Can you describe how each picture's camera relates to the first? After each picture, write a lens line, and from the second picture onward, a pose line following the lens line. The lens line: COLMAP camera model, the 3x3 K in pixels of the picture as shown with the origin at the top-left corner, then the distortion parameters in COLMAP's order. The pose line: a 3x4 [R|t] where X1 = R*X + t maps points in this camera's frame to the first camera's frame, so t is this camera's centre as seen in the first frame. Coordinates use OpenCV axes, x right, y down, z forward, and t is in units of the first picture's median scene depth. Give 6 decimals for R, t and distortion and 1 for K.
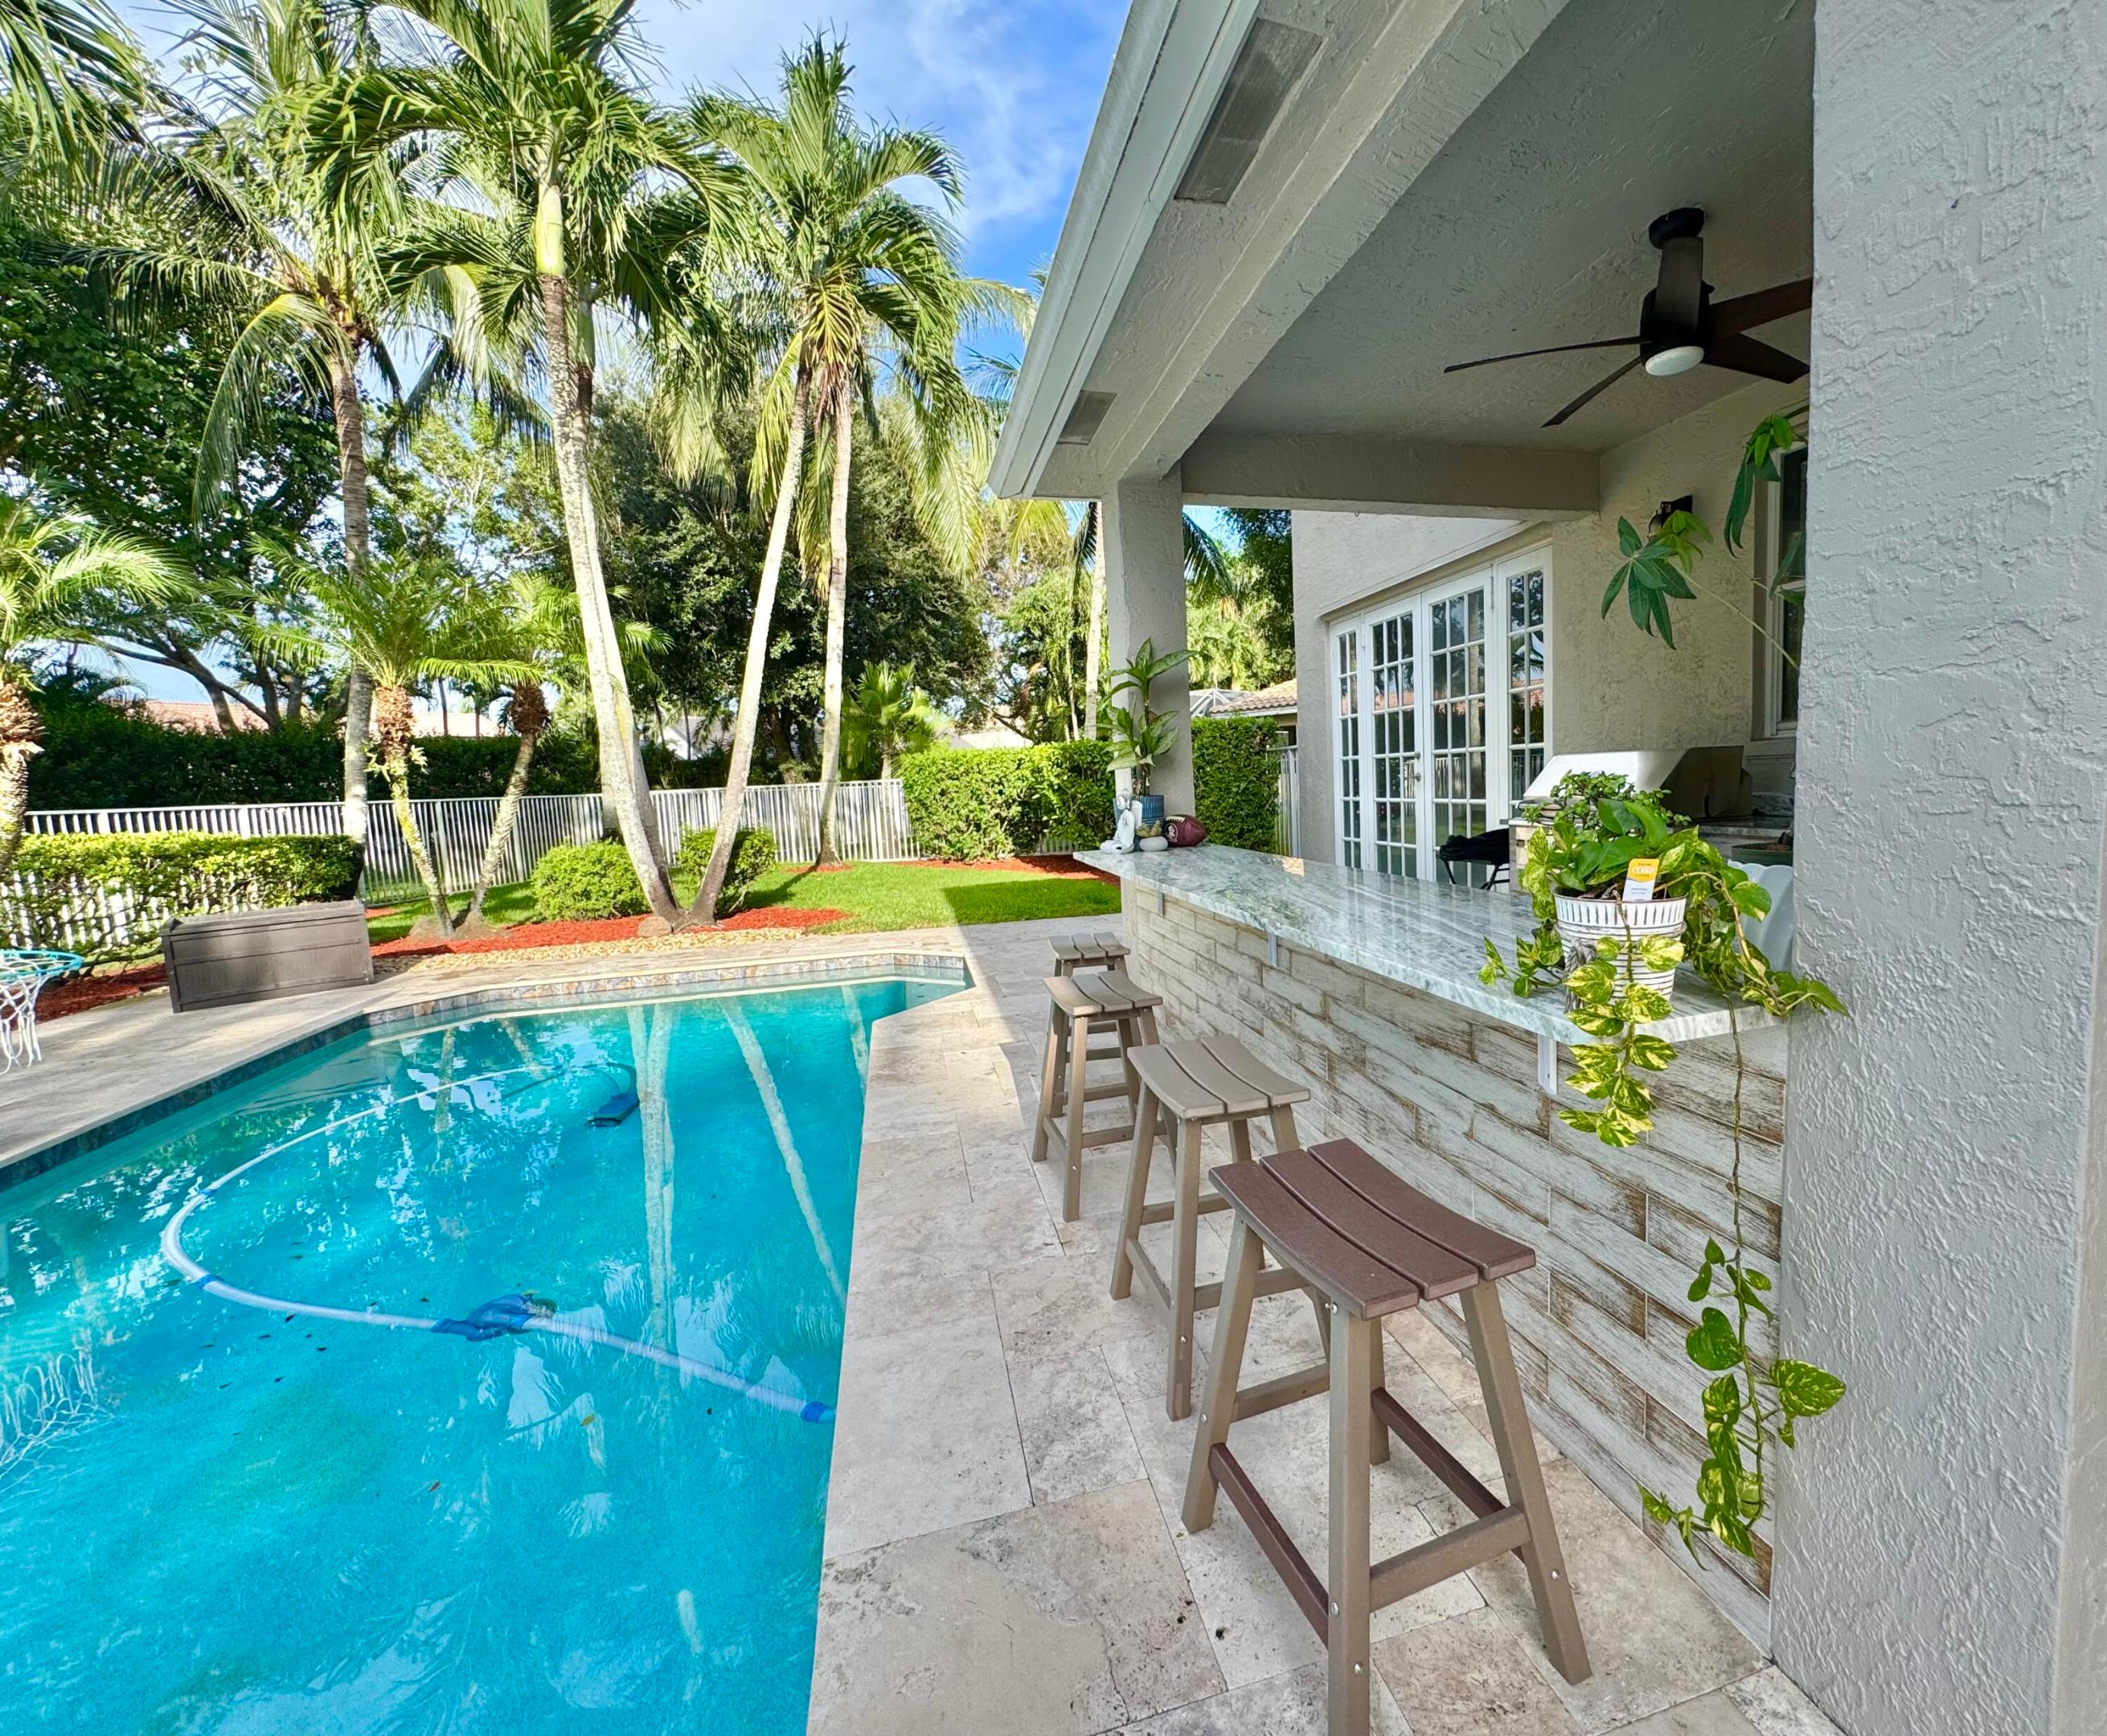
lens RADIAL K [[930.7, 0, 1163.1], [0, 930.7, 863.5], [0, 0, 1]] dist [-0.001219, 0.000221]
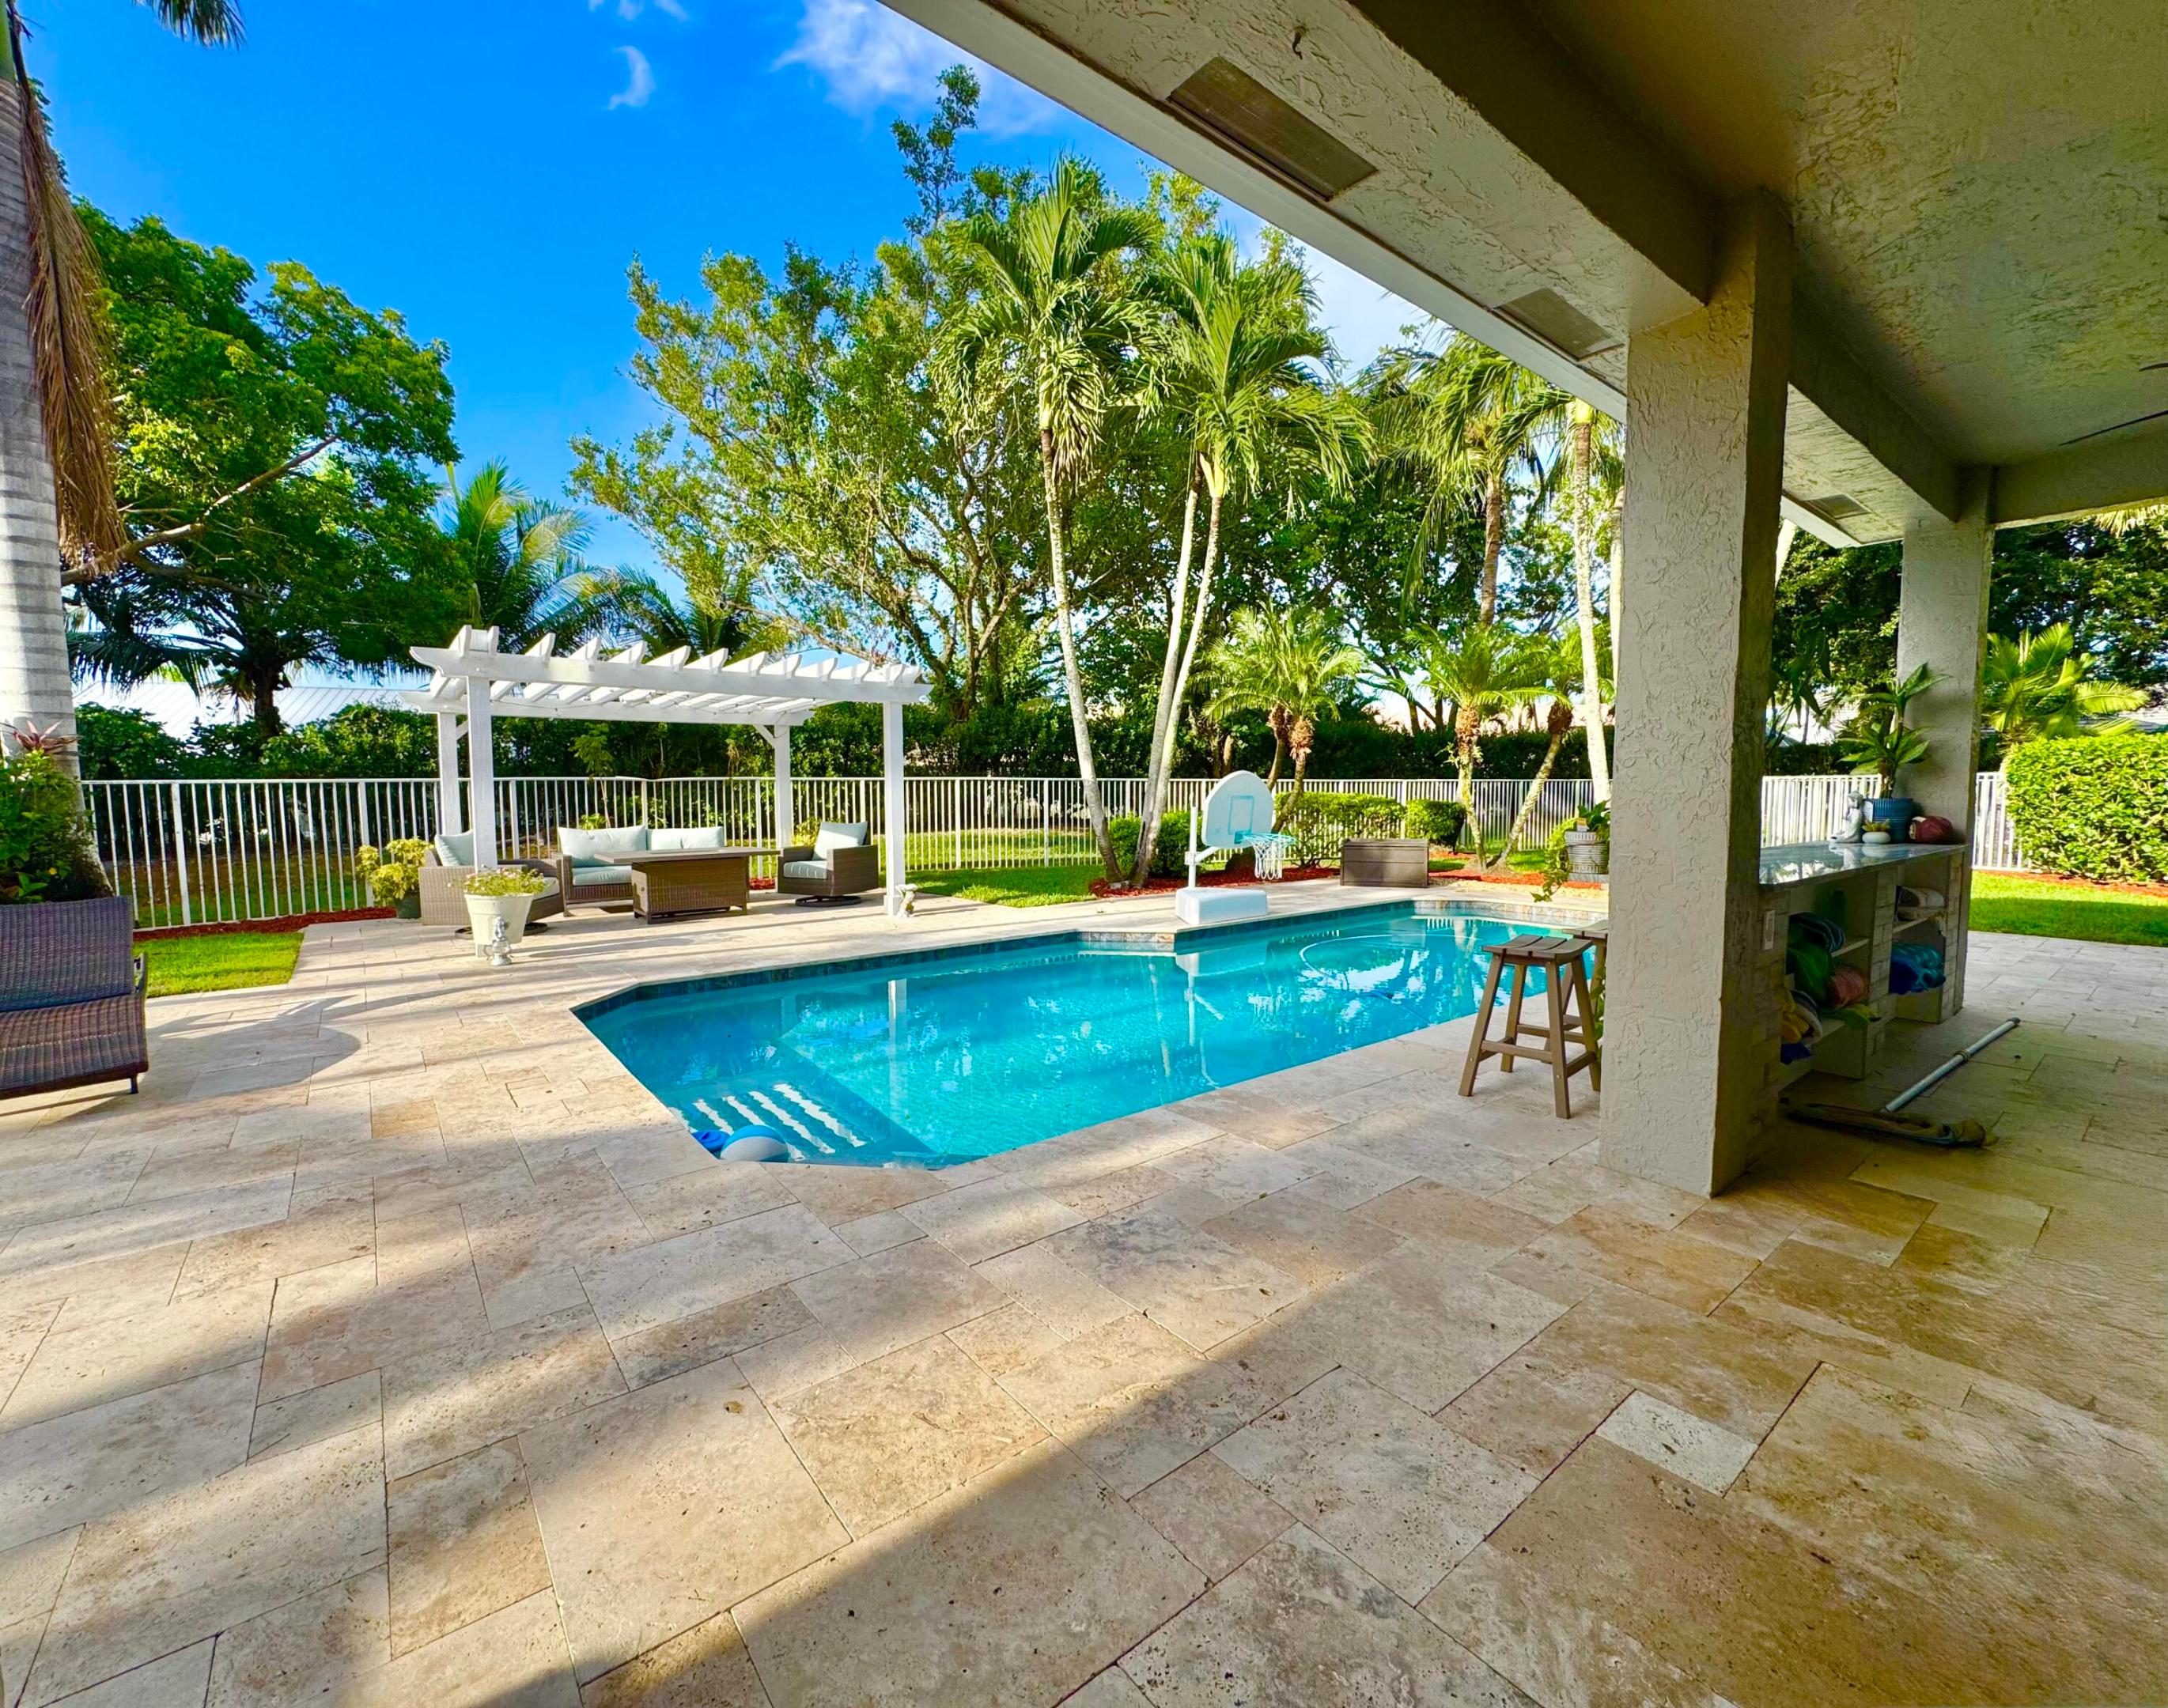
lens RADIAL K [[911.3, 0, 1026.0], [0, 911.3, 854.7], [0, 0, 1]] dist [-0.002447, 0.000613]
pose [[0.351593, 0.107666, -0.929941, 0.256101], [-0.096176, 0.992263, 0.078519, 0.005378], [0.931199, 0.061832, 0.359228, -0.165882]]
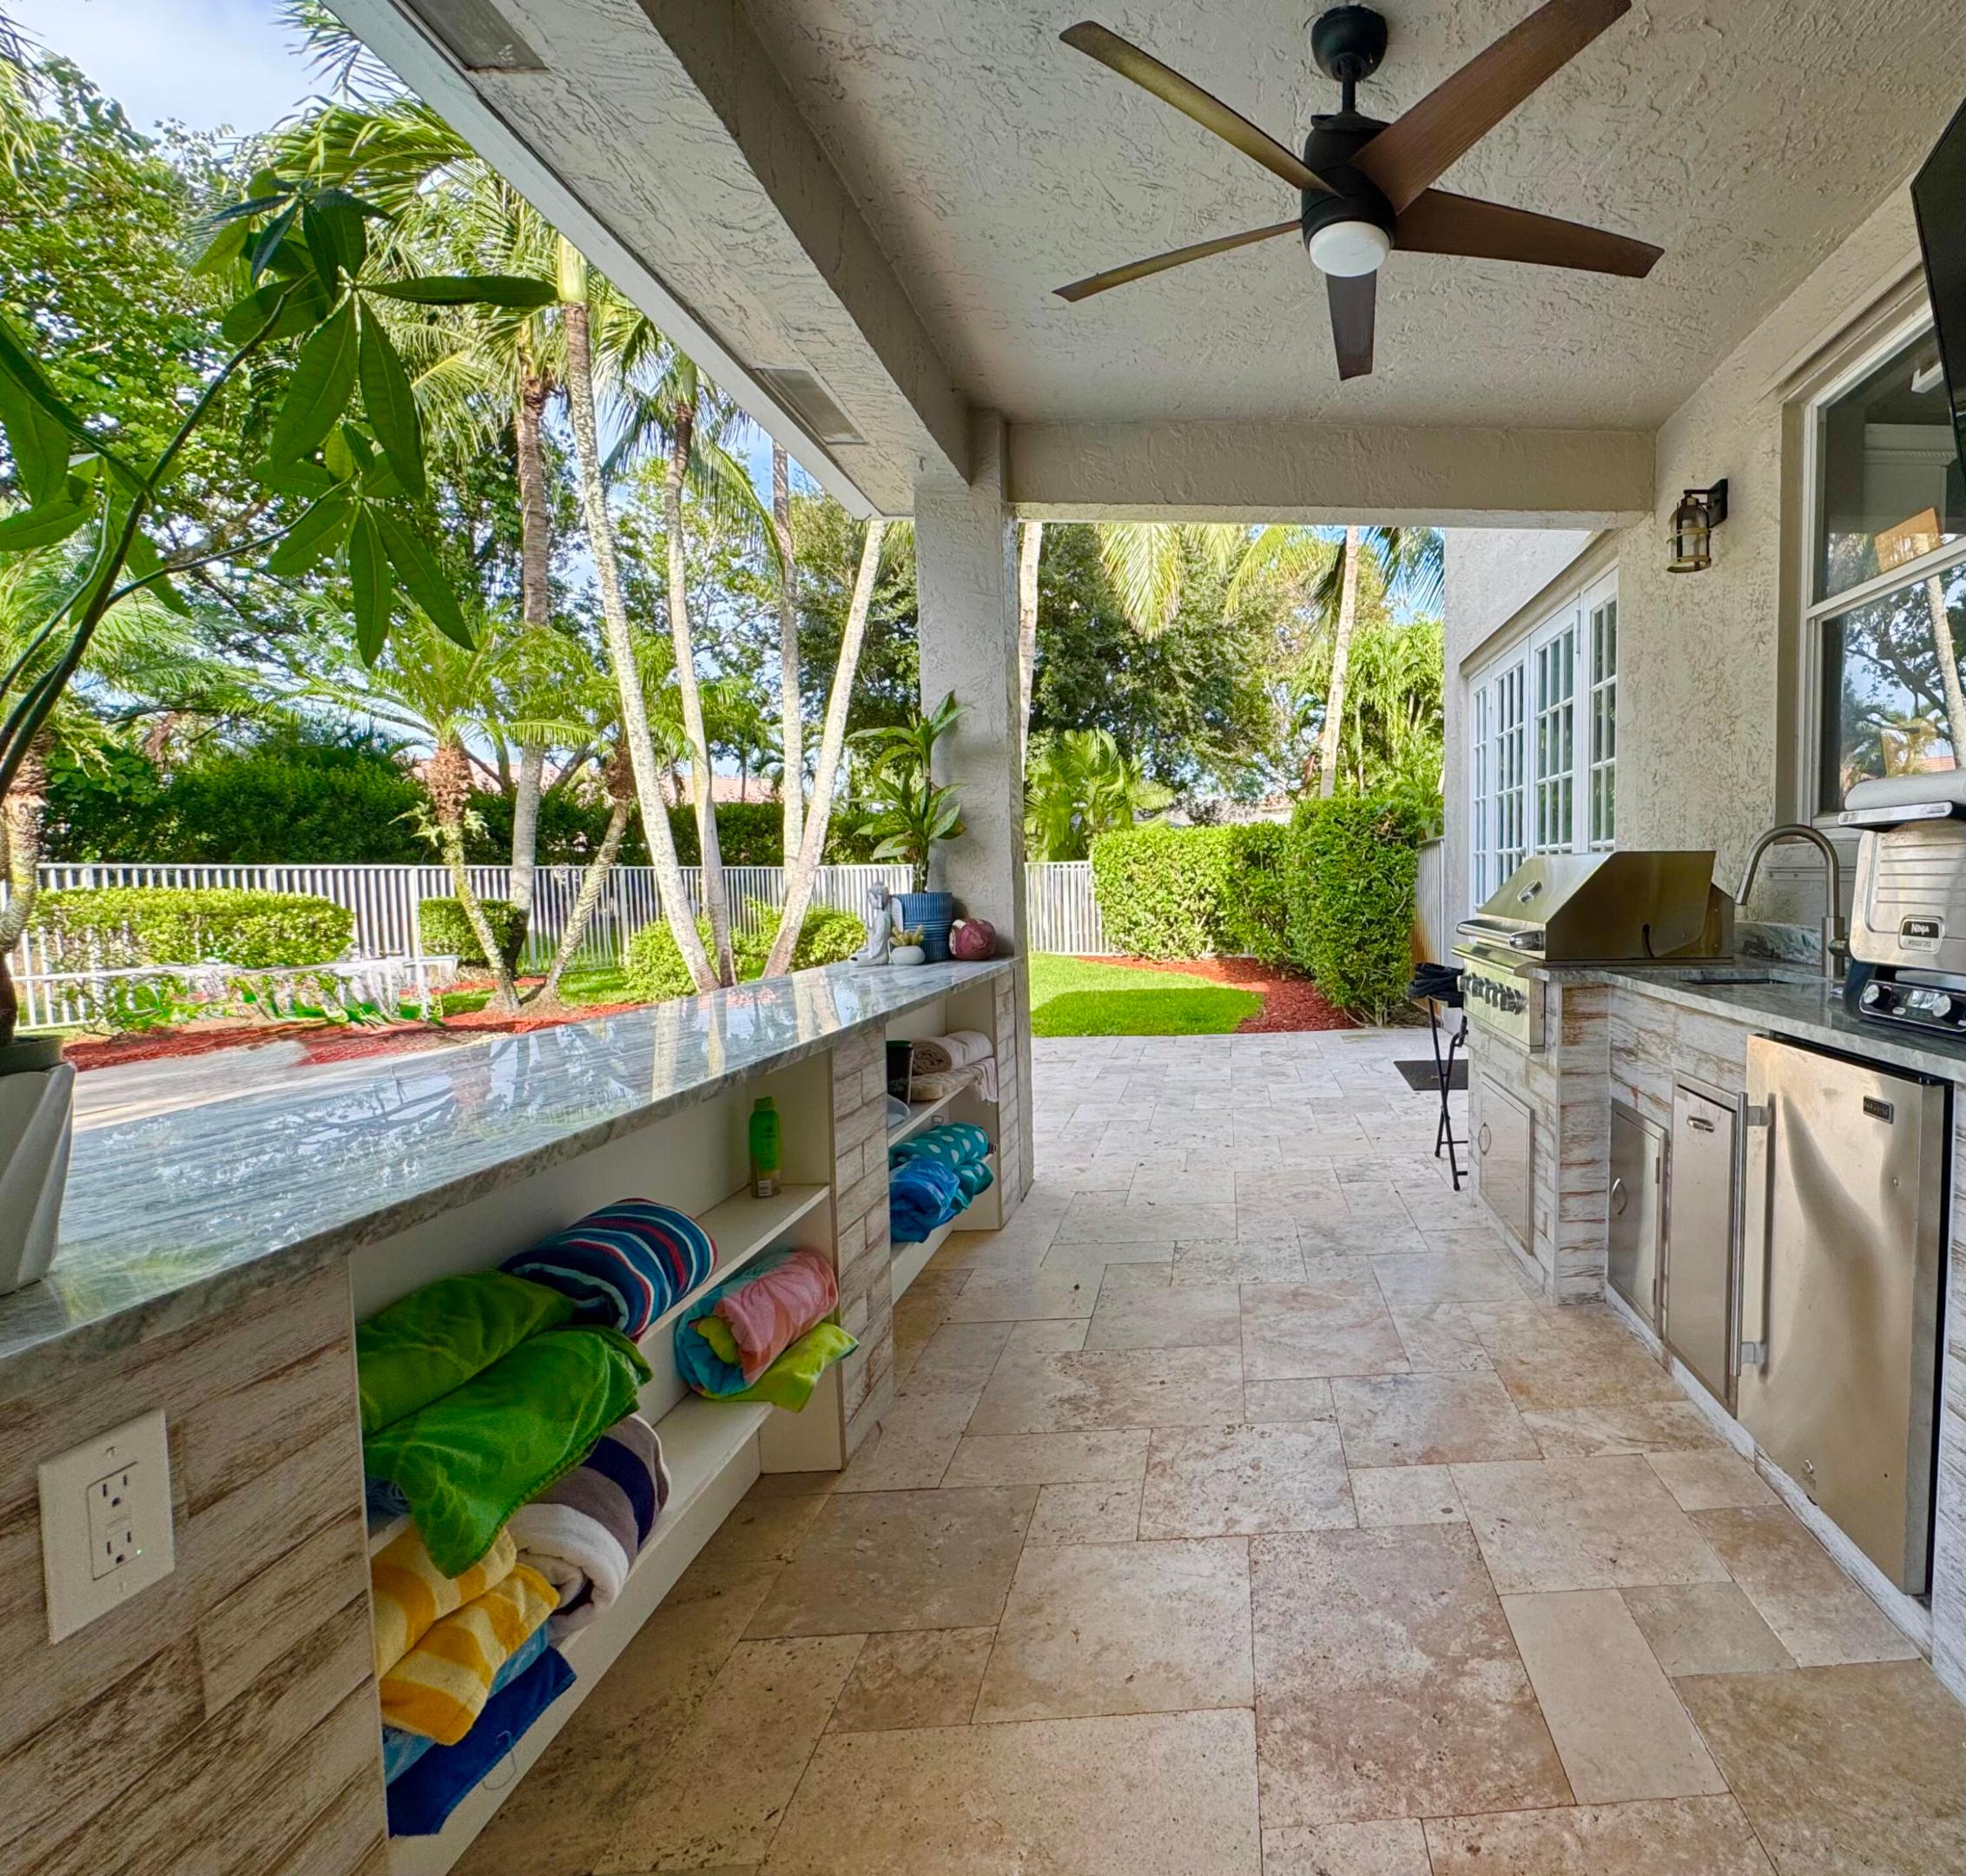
lens RADIAL K [[1081.9, 0, 1294.2], [0, 1081.9, 952.6], [0, 0, 1]] dist [0.000428, -0.000495]
pose [[0.975565, 0.050600, -0.213806, 0.178531], [-0.053339, 0.998552, -0.007057, -0.012173], [0.213139, 0.018289, 0.976851, 0.070883]]
